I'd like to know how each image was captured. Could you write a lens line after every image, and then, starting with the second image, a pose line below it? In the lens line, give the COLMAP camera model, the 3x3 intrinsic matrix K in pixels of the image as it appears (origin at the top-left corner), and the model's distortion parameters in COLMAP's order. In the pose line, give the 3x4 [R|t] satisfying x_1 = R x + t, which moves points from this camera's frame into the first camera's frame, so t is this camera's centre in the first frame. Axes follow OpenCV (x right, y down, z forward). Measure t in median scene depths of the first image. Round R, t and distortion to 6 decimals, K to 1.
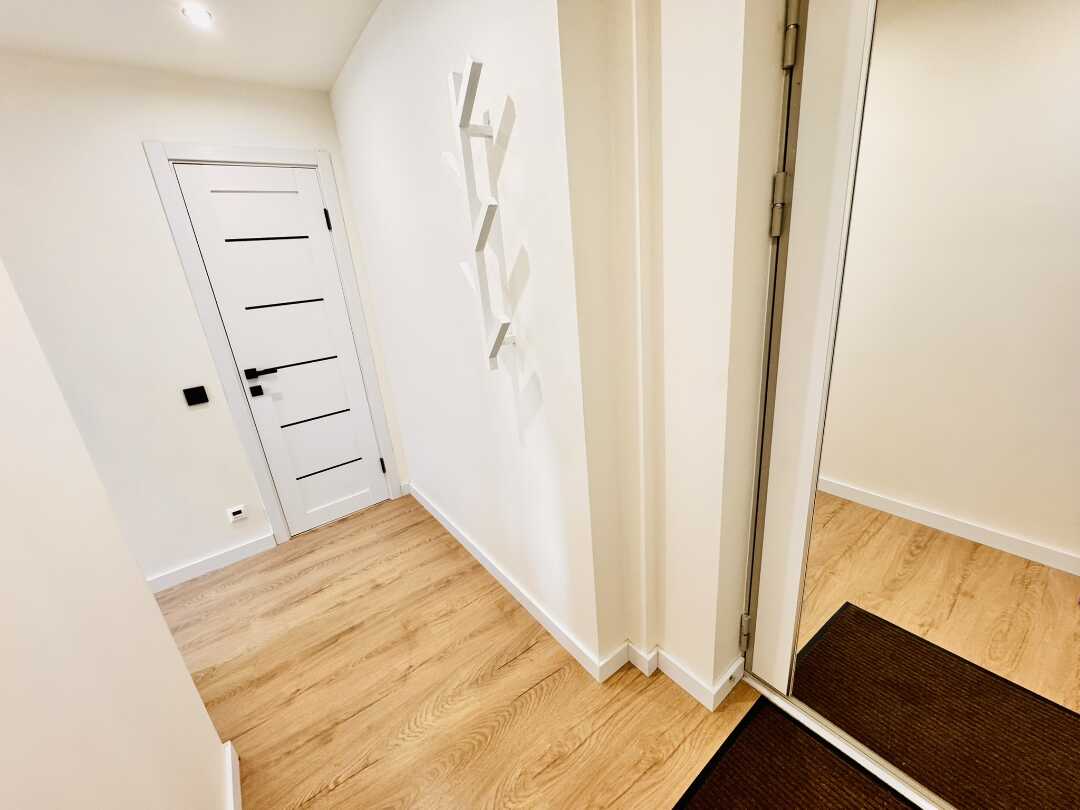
lens RADIAL K [[430.8, 0, 540.0], [0, 430.8, 405.0], [0, 0, 1]] dist [-0.004092, -0.000327]
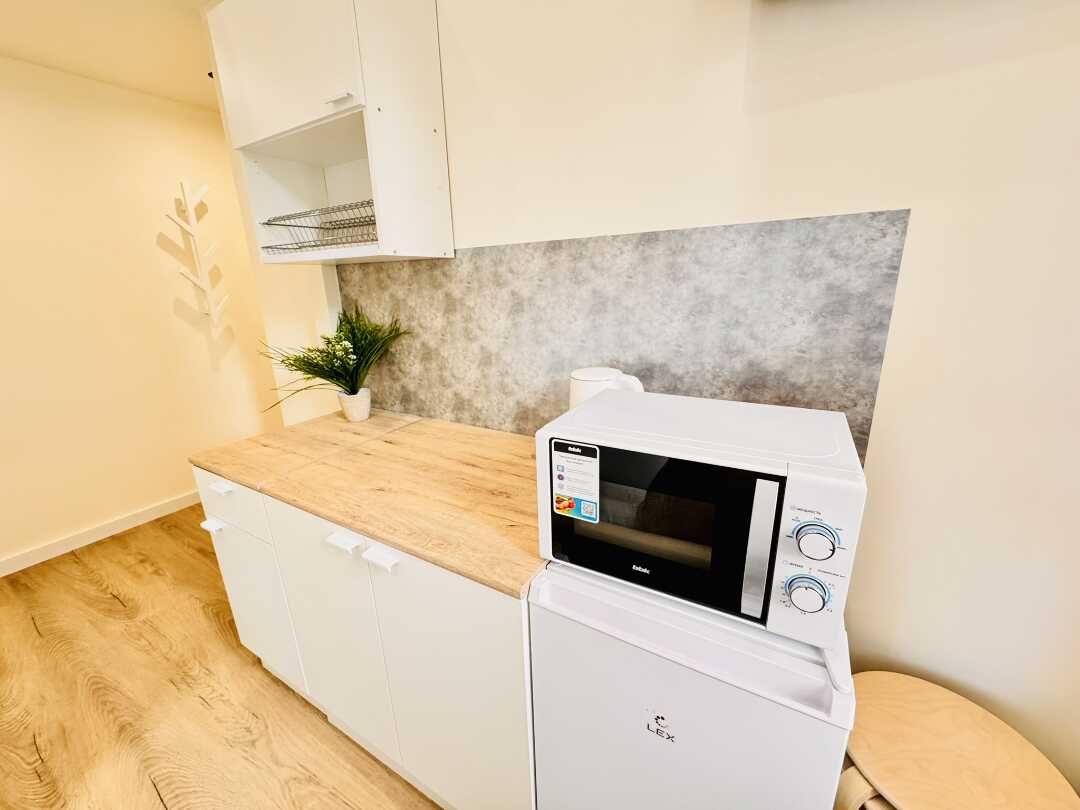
lens RADIAL K [[430.8, 0, 540.0], [0, 430.8, 405.0], [0, 0, 1]] dist [-0.004092, -0.000327]
pose [[-0.383478, -0.154861, 0.910474, -1.641670], [0.352354, 0.886740, 0.299230, 0.113312], [-0.853693, 0.435557, -0.285479, 0.306882]]
